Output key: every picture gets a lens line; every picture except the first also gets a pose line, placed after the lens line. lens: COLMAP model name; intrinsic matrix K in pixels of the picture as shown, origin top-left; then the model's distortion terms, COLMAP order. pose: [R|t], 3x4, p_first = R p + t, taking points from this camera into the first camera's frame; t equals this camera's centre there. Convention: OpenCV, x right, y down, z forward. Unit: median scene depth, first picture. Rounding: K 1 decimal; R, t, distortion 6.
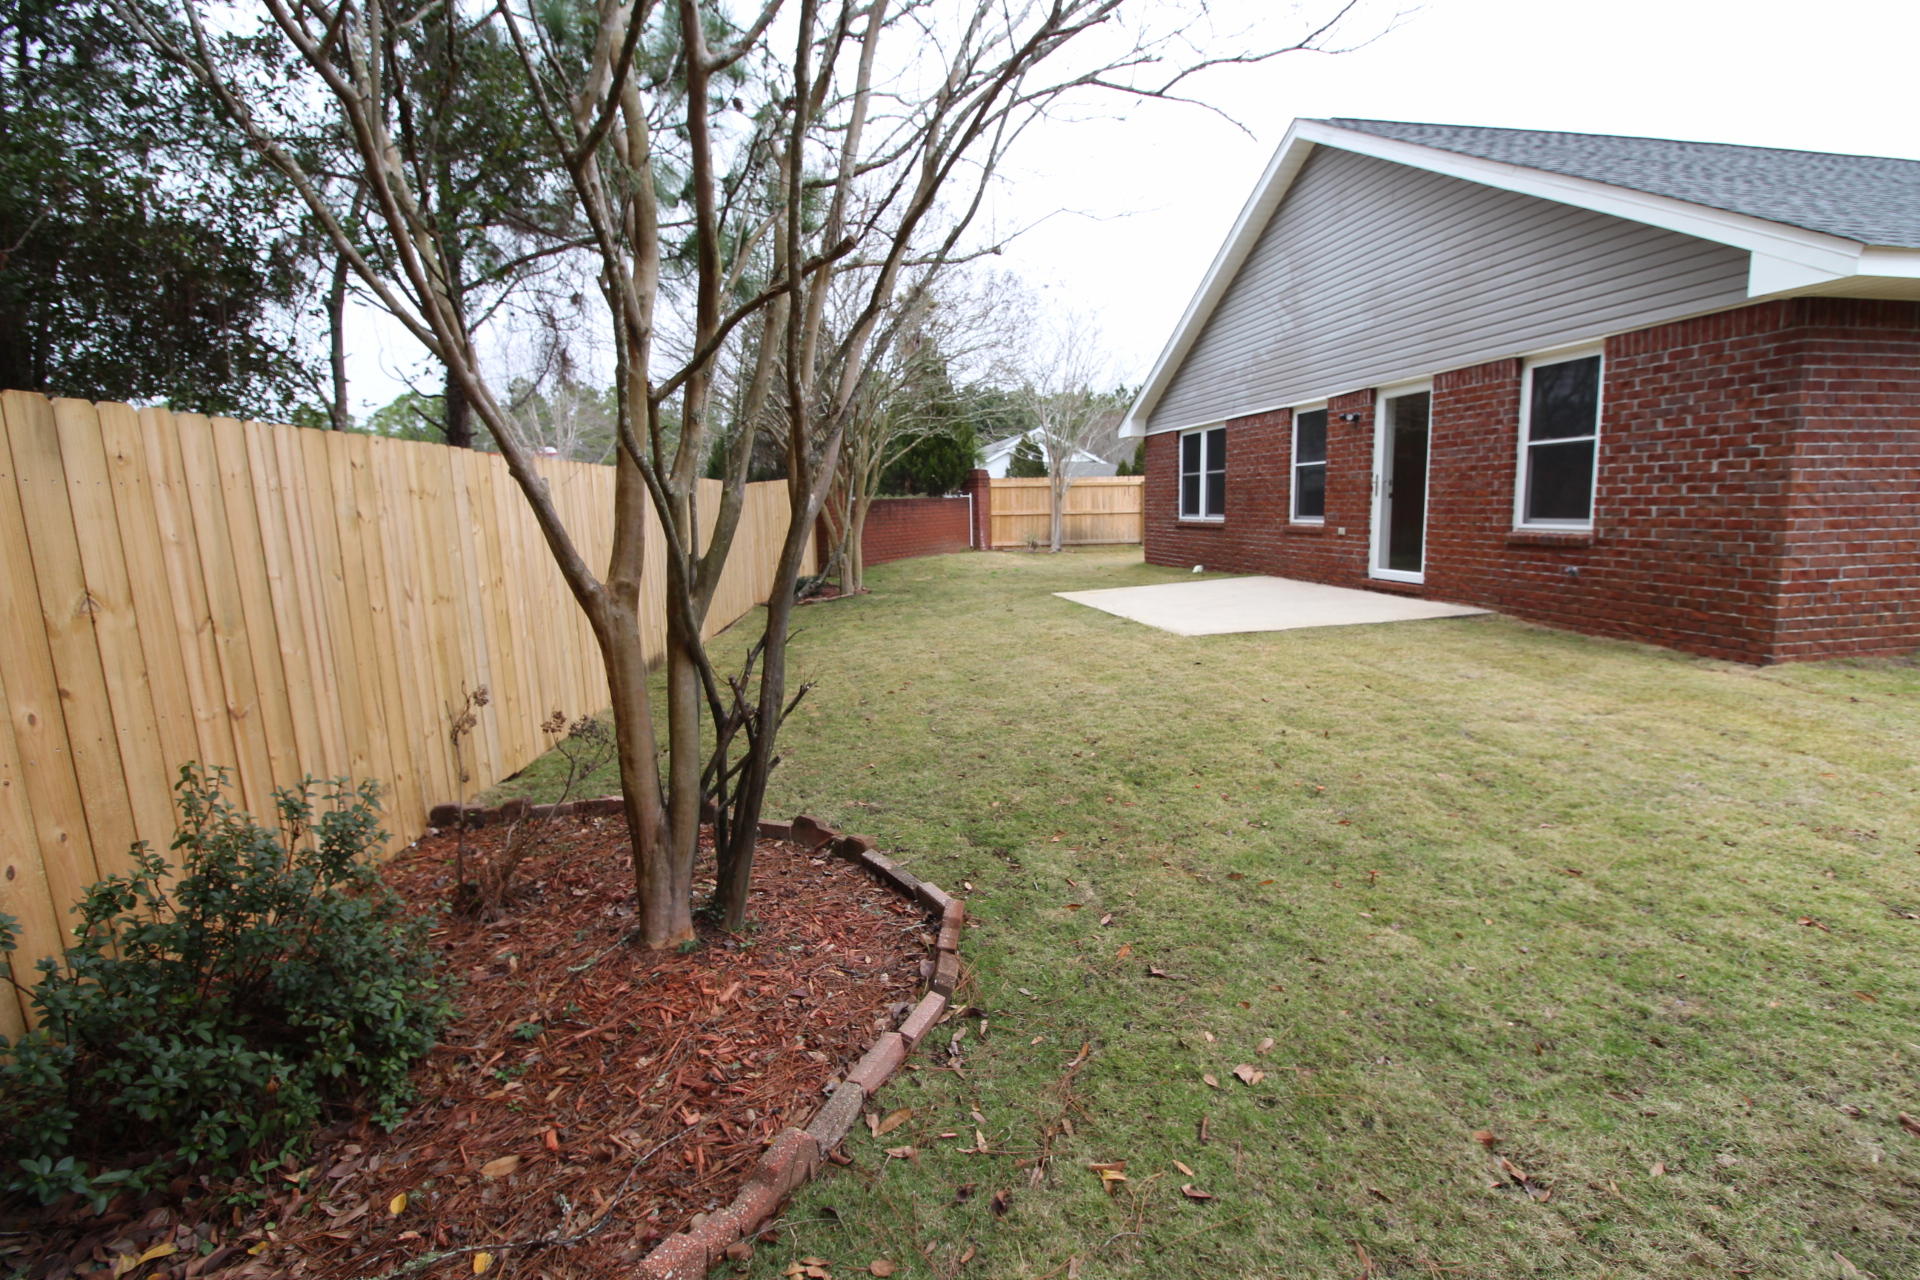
lens RADIAL K [[887.1, 0, 956.1], [0, 887.1, 632.5], [0, 0, 1]] dist [-0.004338, -0.010548]
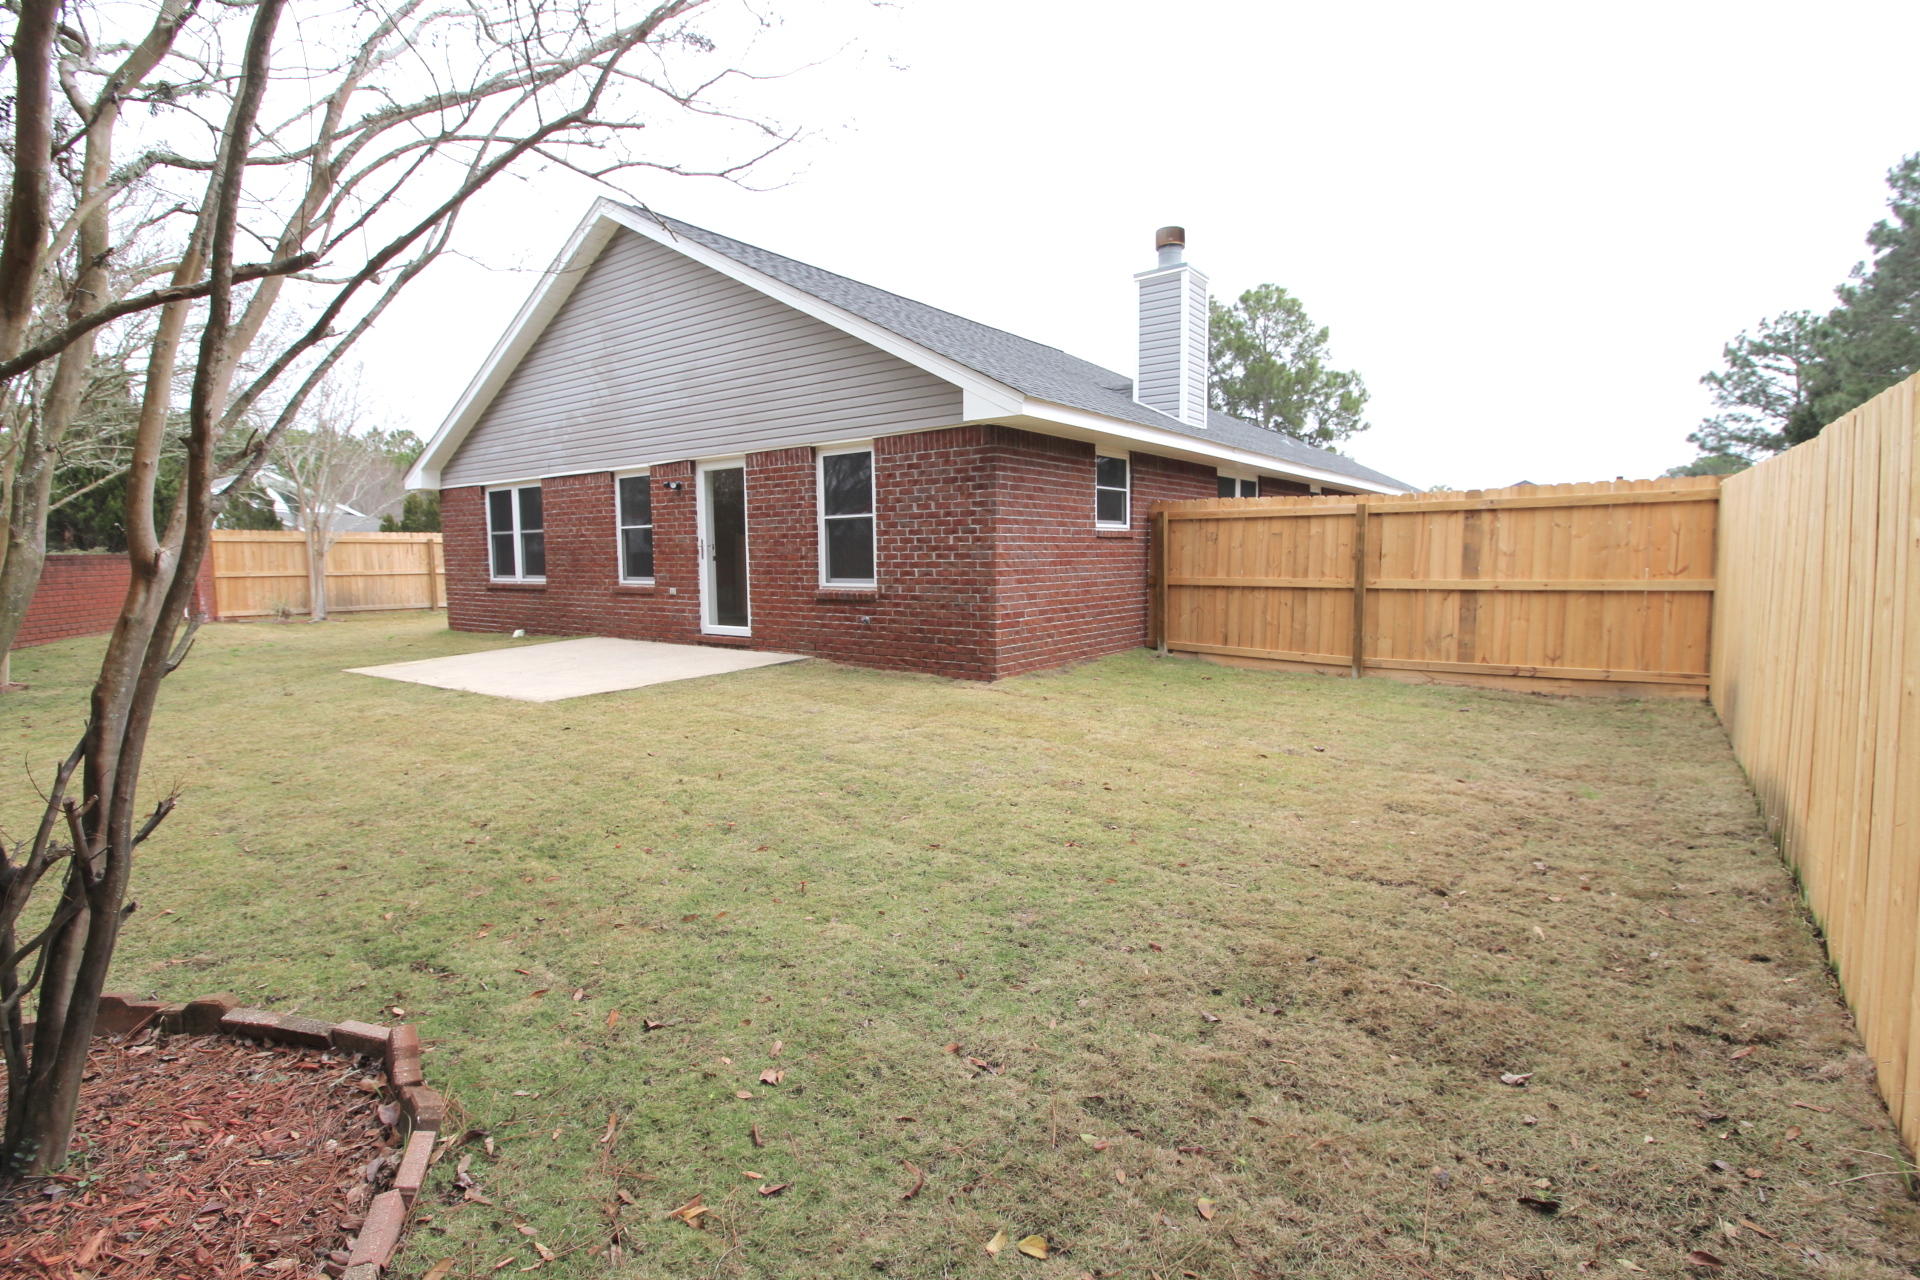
lens RADIAL K [[887.1, 0, 962.5], [0, 887.1, 632.7], [0, 0, 1]] dist [-0.004338, -0.010548]
pose [[0.725737, -0.044325, 0.686543, -0.116312], [0.091049, 0.995333, -0.031985, 0.001643], [-0.681921, 0.085721, 0.726386, -0.007383]]
